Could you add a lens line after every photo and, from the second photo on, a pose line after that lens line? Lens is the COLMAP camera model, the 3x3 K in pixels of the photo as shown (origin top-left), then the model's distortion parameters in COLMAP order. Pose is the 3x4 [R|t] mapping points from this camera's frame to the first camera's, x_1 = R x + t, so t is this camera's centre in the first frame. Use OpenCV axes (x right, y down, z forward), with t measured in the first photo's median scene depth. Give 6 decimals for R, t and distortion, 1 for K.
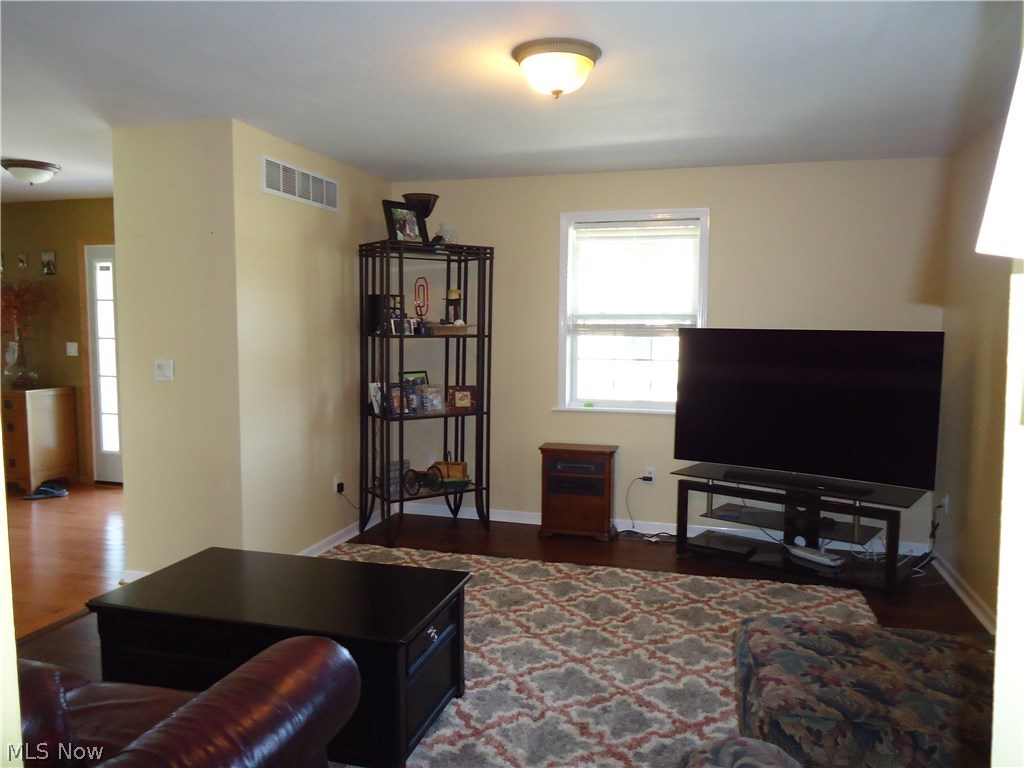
lens RADIAL K [[751.1, 0, 512.1], [0, 751.1, 384.0], [0, 0, 1]] dist [-0.006799, 0.015269]
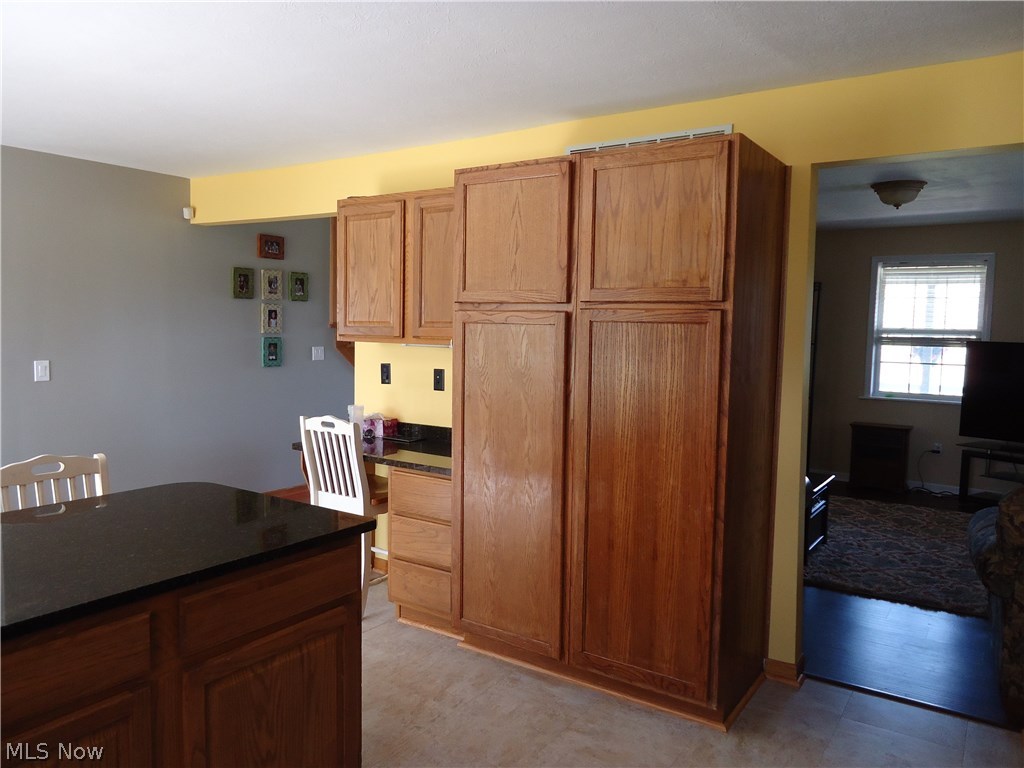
lens RADIAL K [[751.1, 0, 510.6], [0, 751.1, 386.5], [0, 0, 1]] dist [-0.006799, 0.015269]
pose [[0.950324, 0.034635, -0.309331, -0.148146], [-0.036933, 0.999316, -0.001575, 0.043315], [0.309065, 0.012922, 0.950953, -0.582012]]
